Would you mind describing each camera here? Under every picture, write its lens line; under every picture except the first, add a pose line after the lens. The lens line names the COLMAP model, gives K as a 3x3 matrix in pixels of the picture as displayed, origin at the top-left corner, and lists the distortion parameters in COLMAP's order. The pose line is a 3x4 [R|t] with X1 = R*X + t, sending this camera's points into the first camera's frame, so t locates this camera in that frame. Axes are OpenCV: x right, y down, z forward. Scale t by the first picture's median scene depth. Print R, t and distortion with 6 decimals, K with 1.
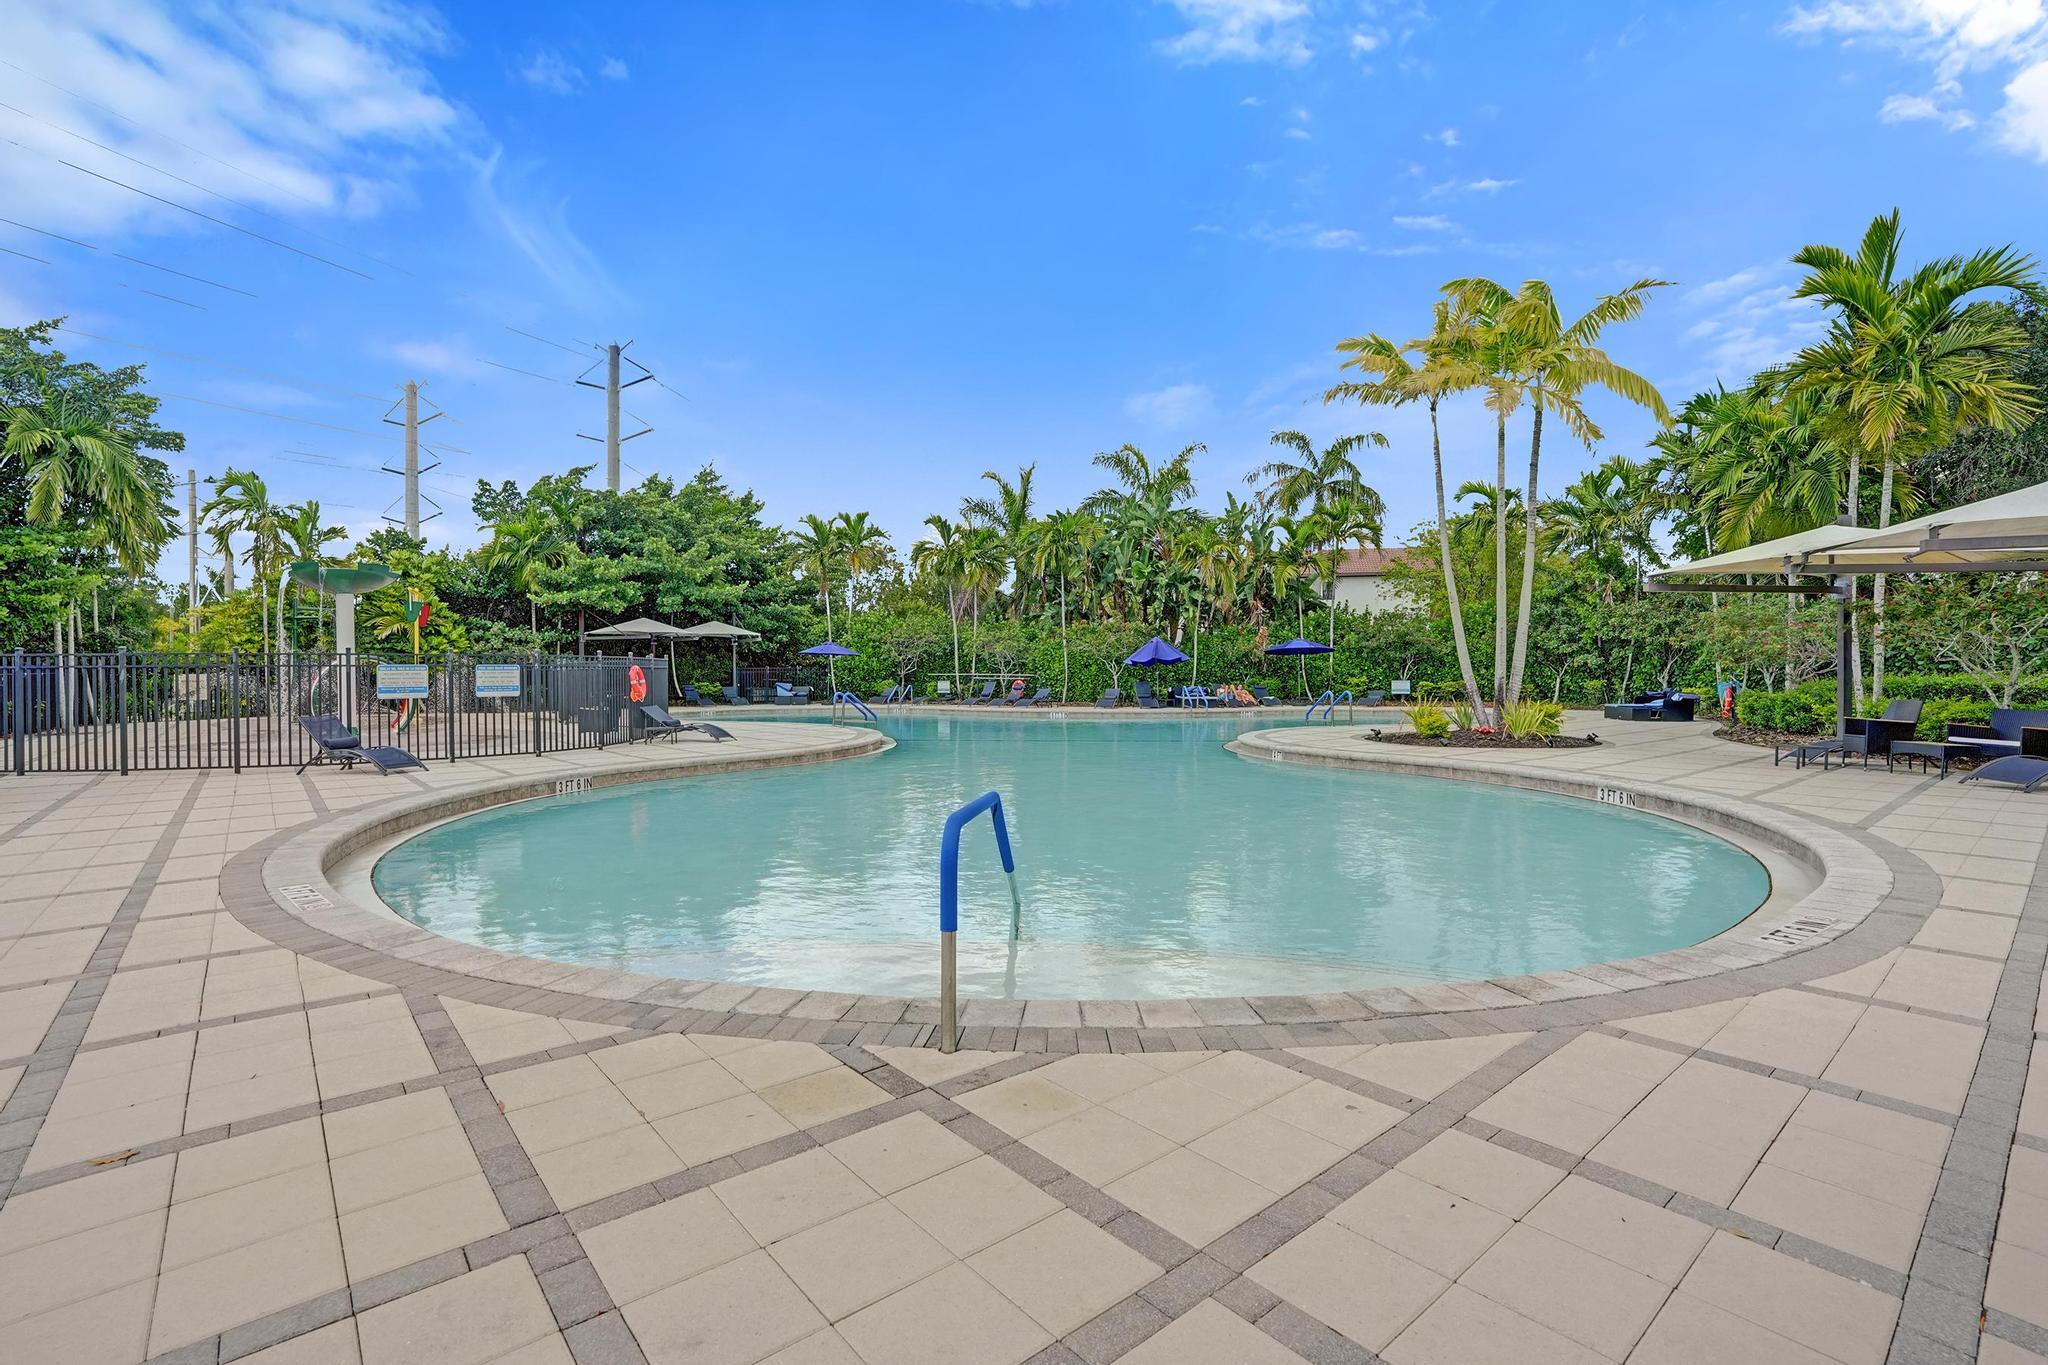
lens RADIAL K [[926.7, 0, 1036.1], [0, 926.7, 650.8], [0, 0, 1]] dist [0.000480, 0.000179]
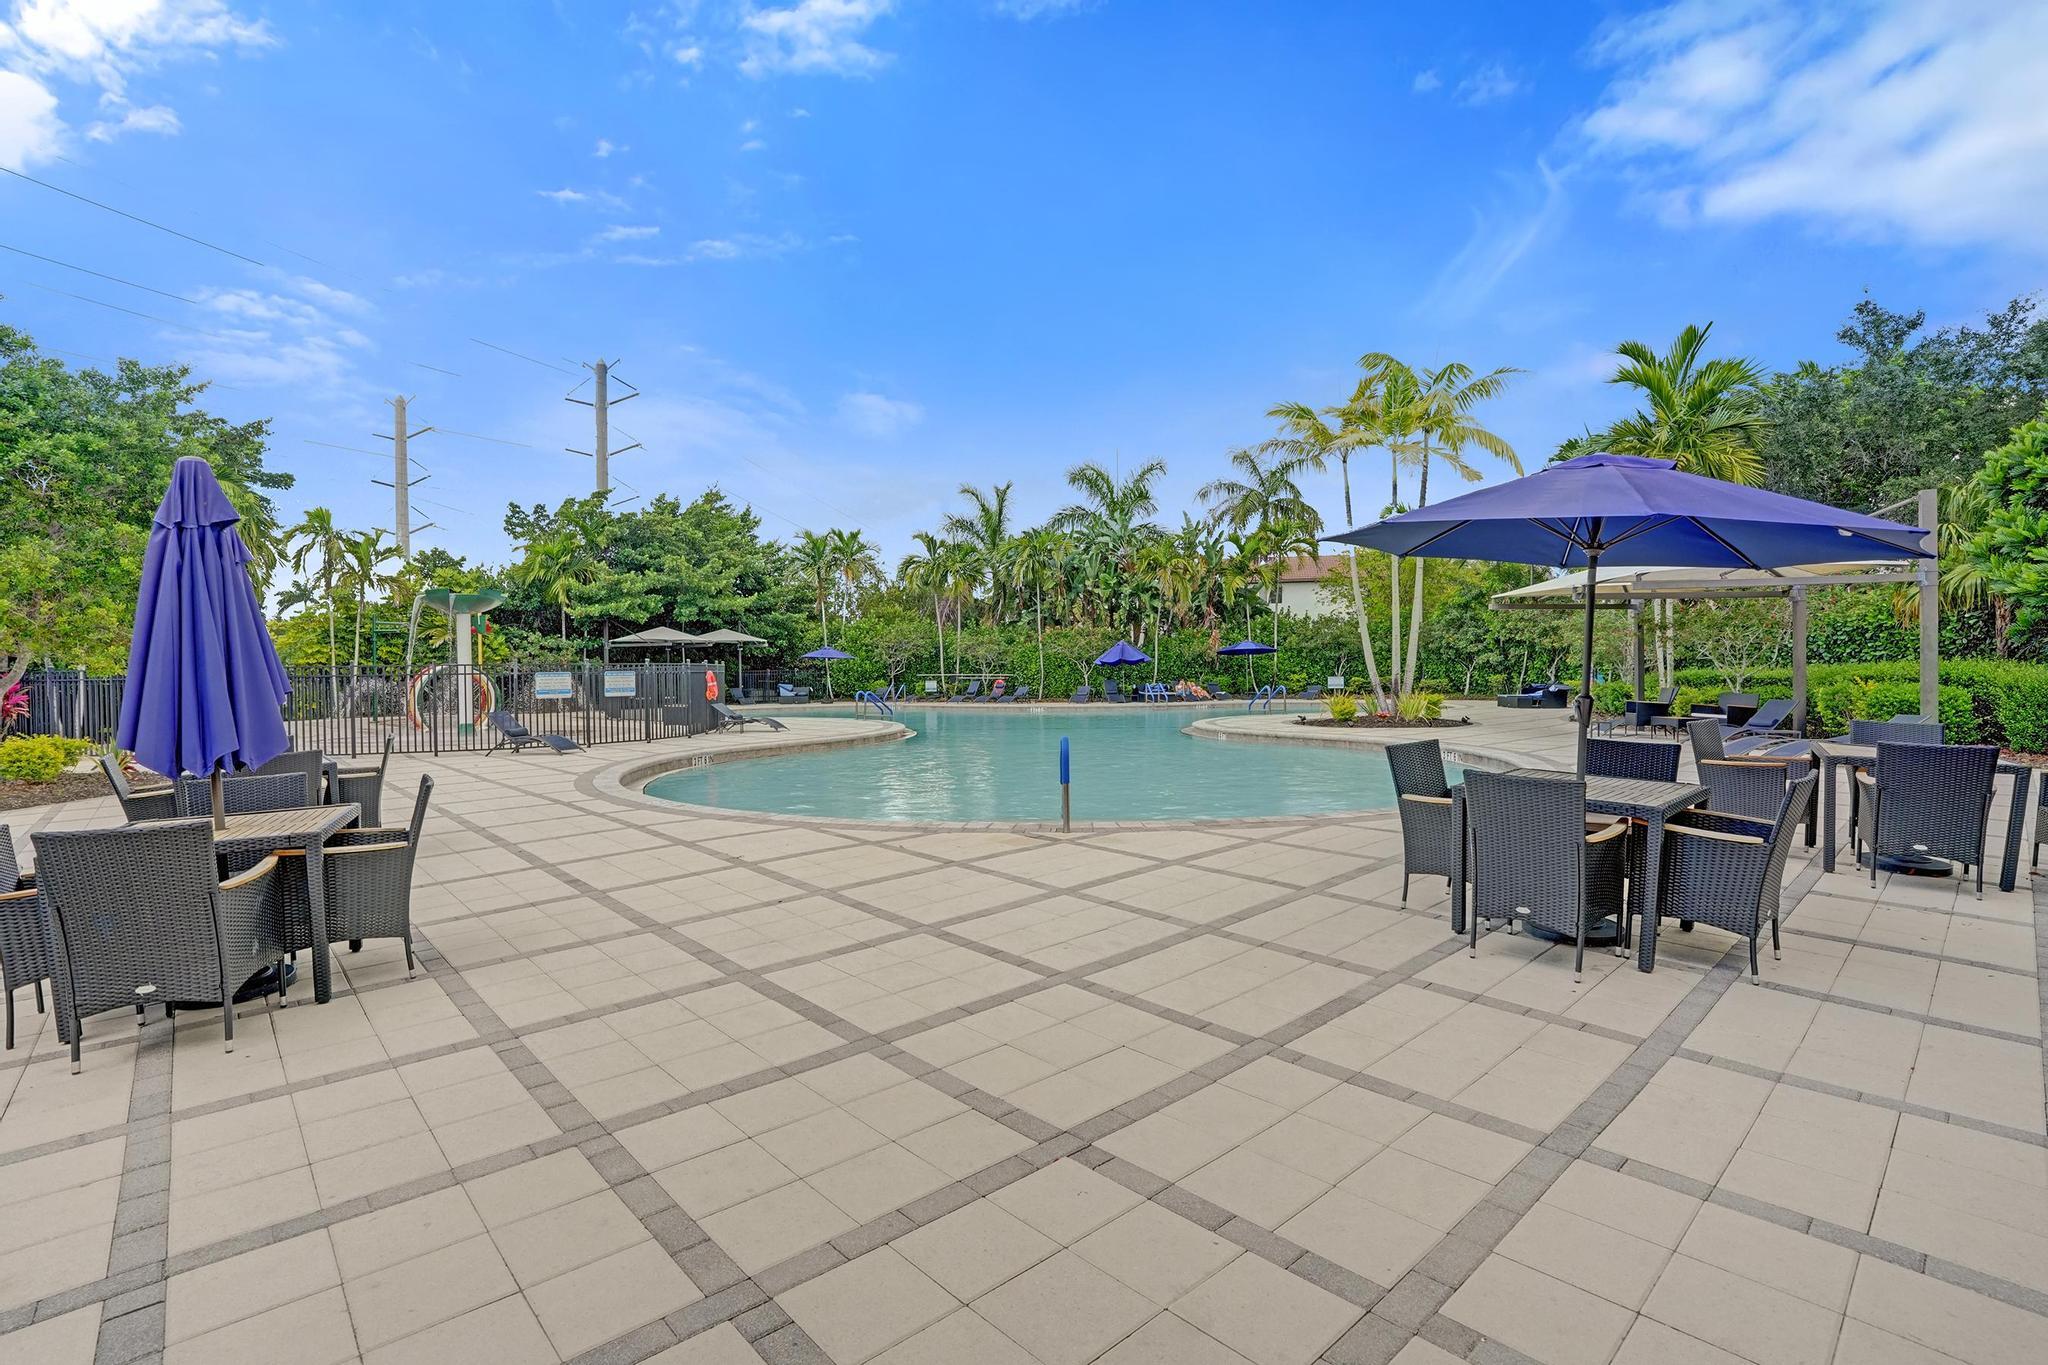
lens RADIAL K [[926.7, 0, 1020.5], [0, 926.7, 673.6], [0, 0, 1]] dist [0.000480, 0.000179]
pose [[0.999534, -0.009399, 0.029056, -0.028321], [0.008647, 0.999627, 0.025893, -0.004766], [-0.029289, -0.025629, 0.999242, -0.135299]]
